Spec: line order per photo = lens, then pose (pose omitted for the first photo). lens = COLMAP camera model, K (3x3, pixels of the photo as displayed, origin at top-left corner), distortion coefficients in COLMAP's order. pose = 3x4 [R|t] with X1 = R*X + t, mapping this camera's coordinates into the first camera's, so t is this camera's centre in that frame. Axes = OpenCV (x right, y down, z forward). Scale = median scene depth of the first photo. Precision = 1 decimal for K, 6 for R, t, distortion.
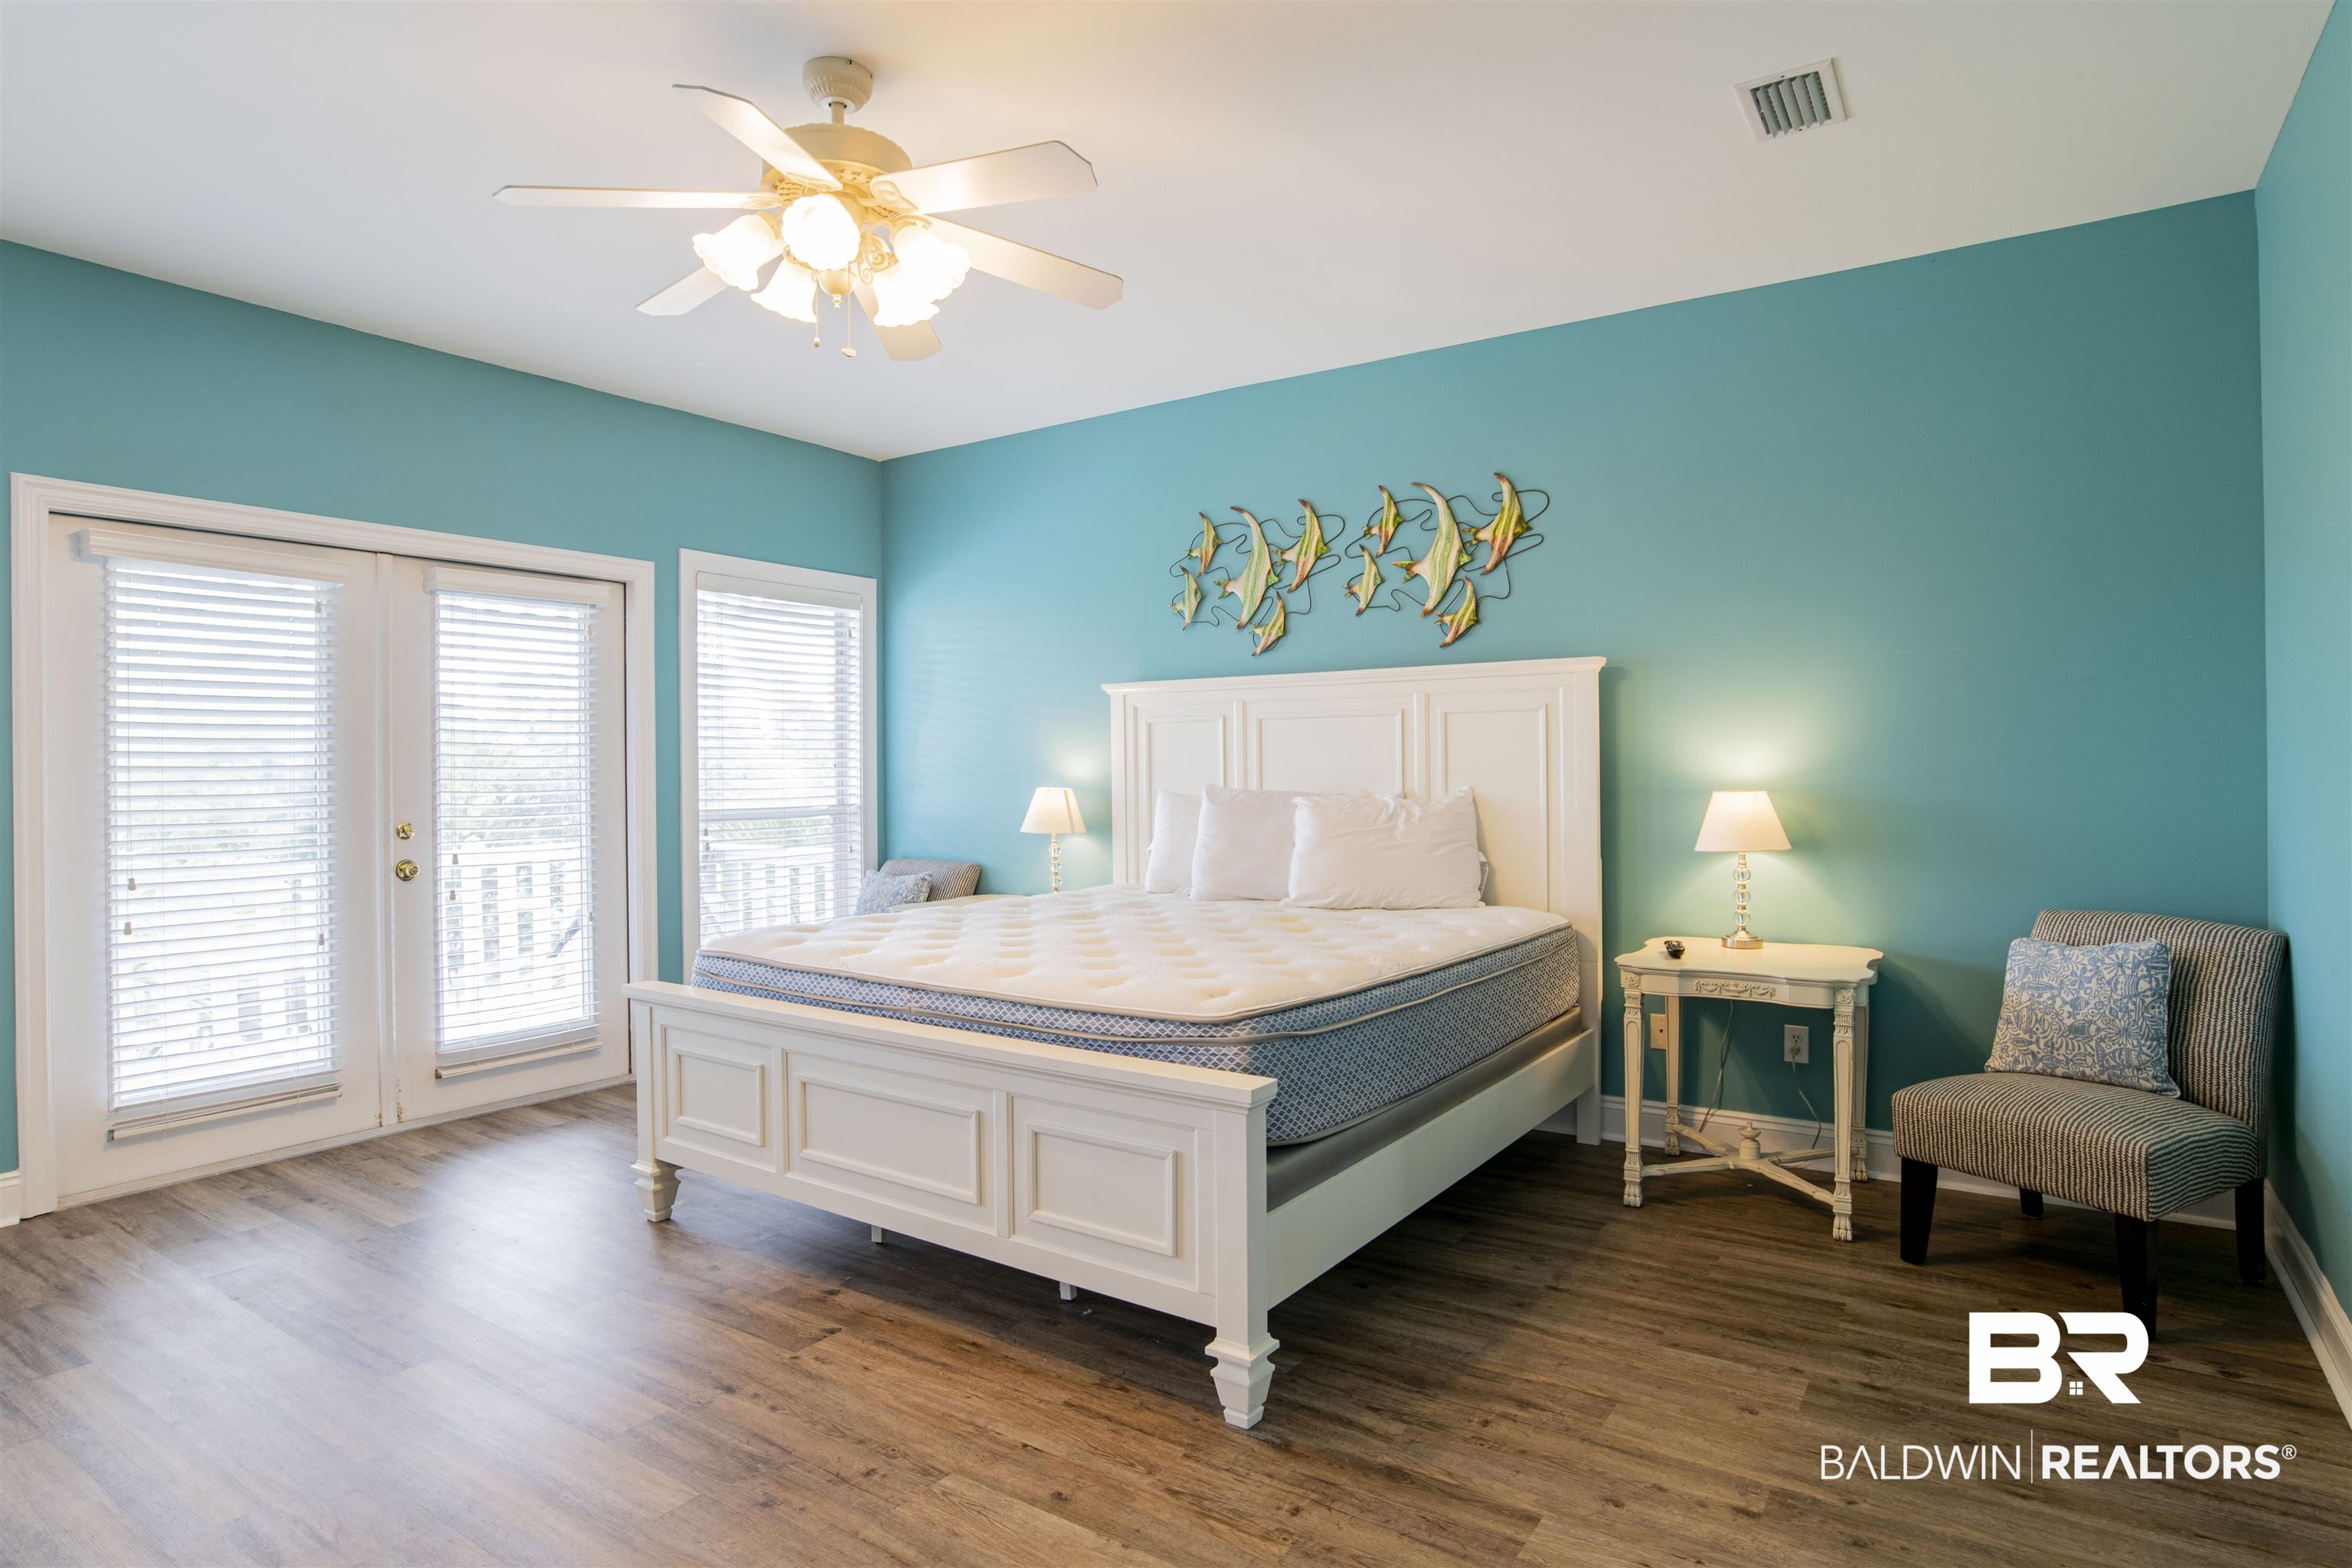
lens RADIAL K [[1281.8, 0, 1219.8], [0, 1281.8, 780.6], [0, 0, 1]] dist [-0.085302, 0.053803]
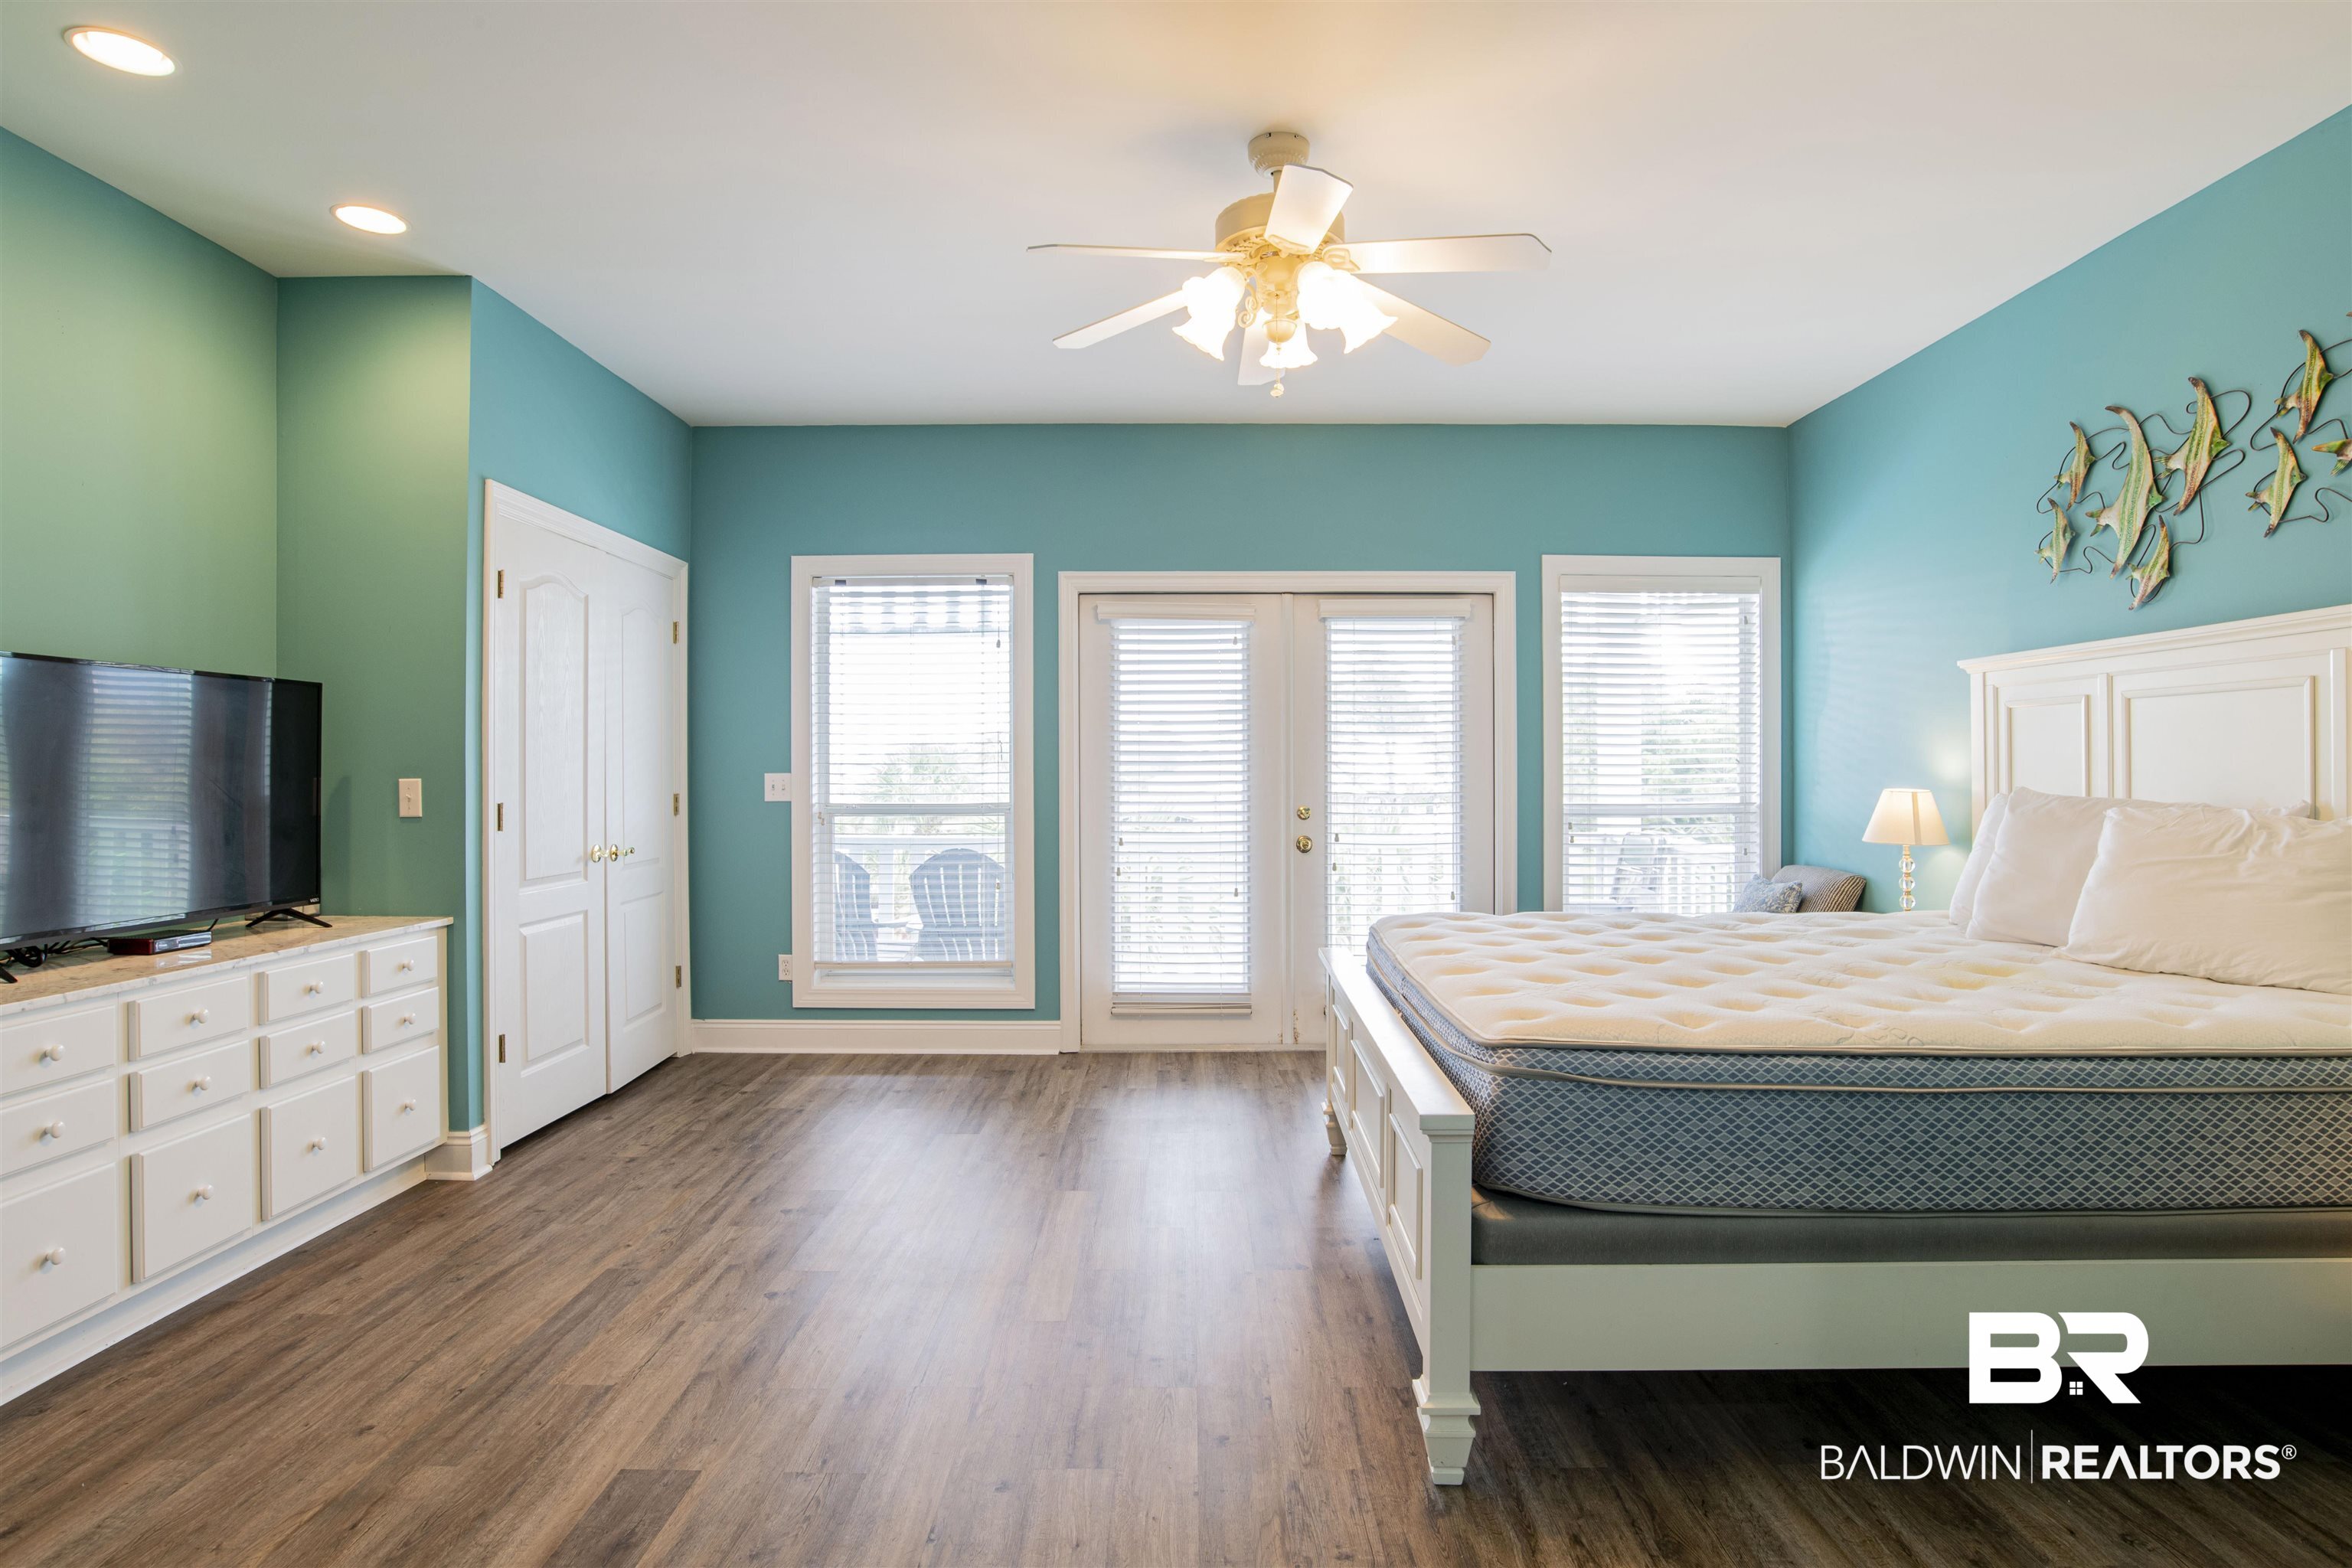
lens RADIAL K [[1317.7, 0, 1173.1], [0, 1317.7, 788.6], [0, 0, 1]] dist [-0.065338, 0.028928]
pose [[0.531419, 0.018728, -0.846902, 0.356503], [-0.009789, 0.999825, 0.015967, -0.003726], [0.847052, -0.000194, 0.531509, 0.166697]]
